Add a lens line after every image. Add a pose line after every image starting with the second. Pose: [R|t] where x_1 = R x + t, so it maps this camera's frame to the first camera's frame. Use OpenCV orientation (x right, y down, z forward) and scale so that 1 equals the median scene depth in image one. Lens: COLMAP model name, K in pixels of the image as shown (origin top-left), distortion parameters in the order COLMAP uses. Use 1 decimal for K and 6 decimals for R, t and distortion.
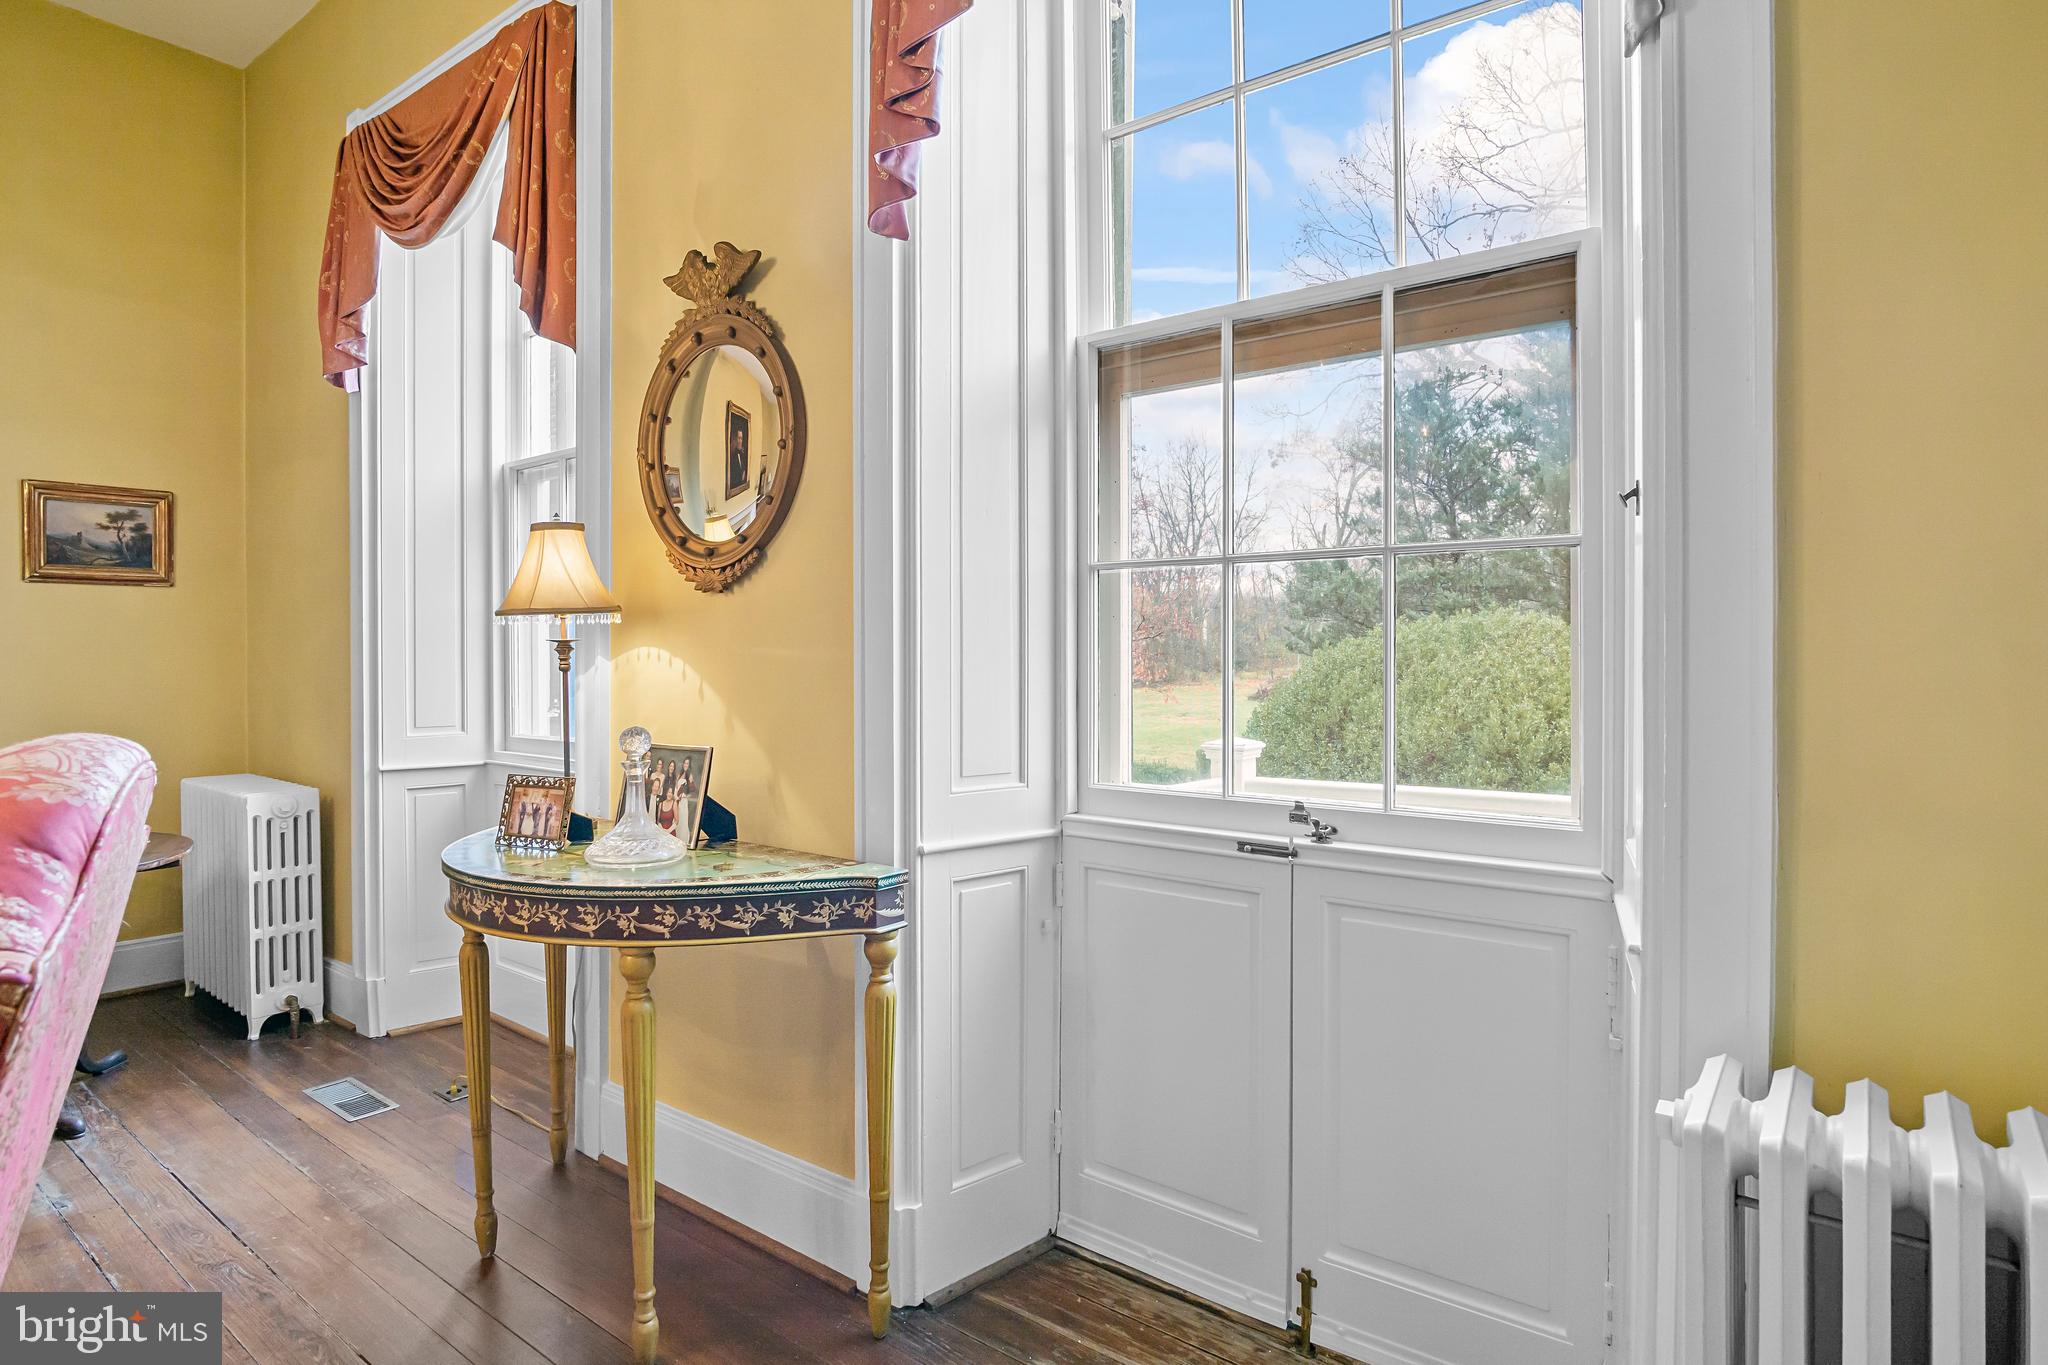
lens RADIAL K [[1114.0, 0, 1015.8], [0, 1114.0, 679.0], [0, 0, 1]] dist [-0.019622, -0.000304]
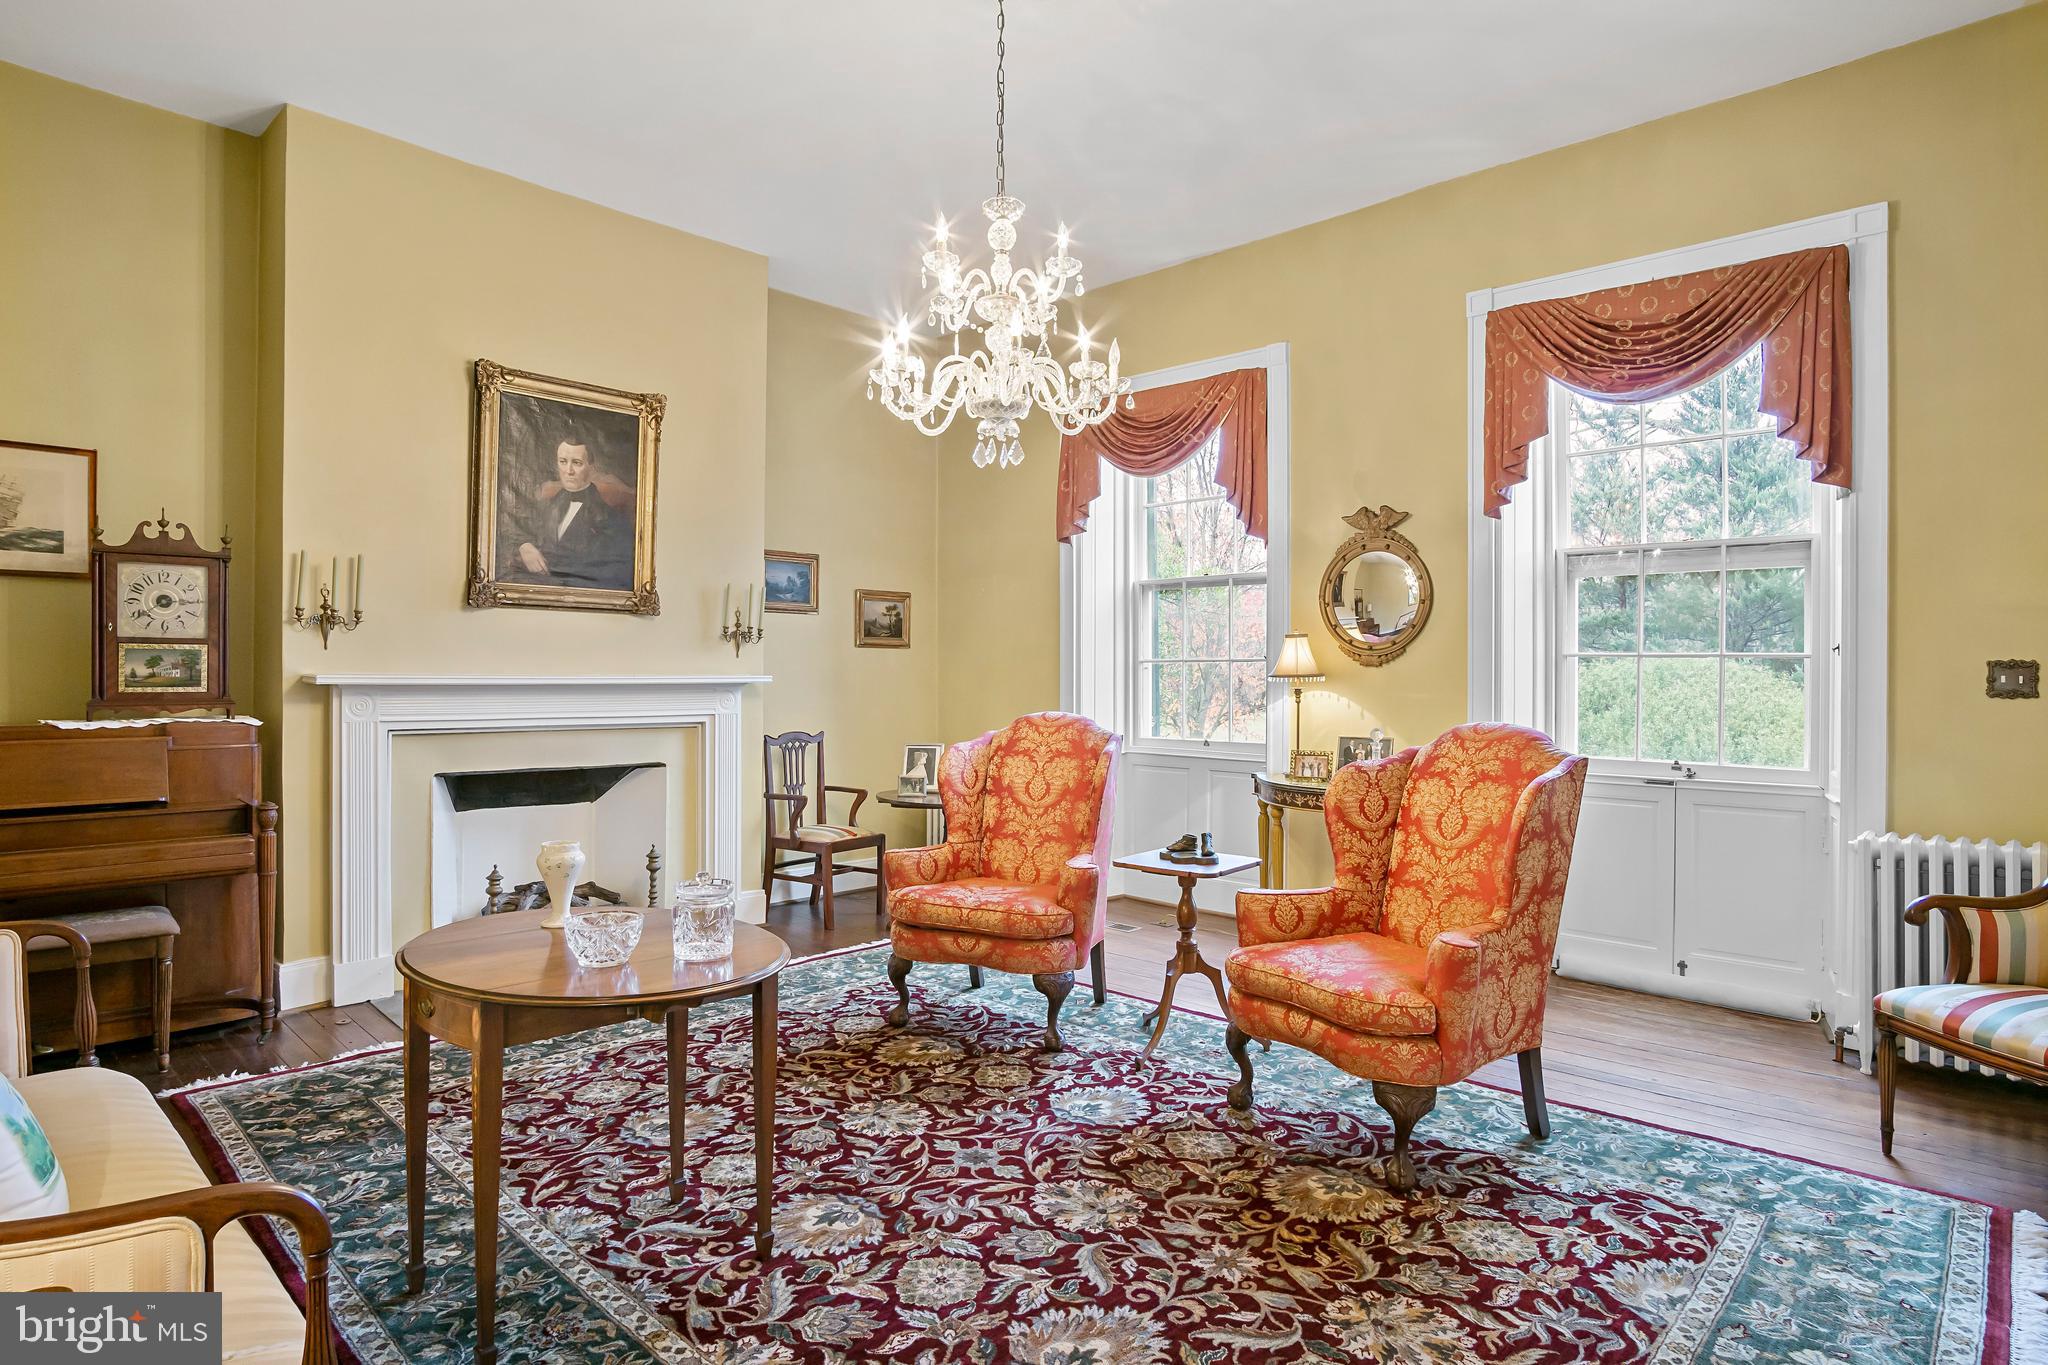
lens RADIAL K [[1107.3, 0, 1027.7], [0, 1107.3, 707.3], [0, 0, 1]] dist [-0.003914, -0.000612]
pose [[0.996842, 0.008068, -0.079005, -0.717618], [-0.007705, 0.999958, 0.004905, -0.004068], [0.079041, -0.004281, 0.996862, -1.110229]]
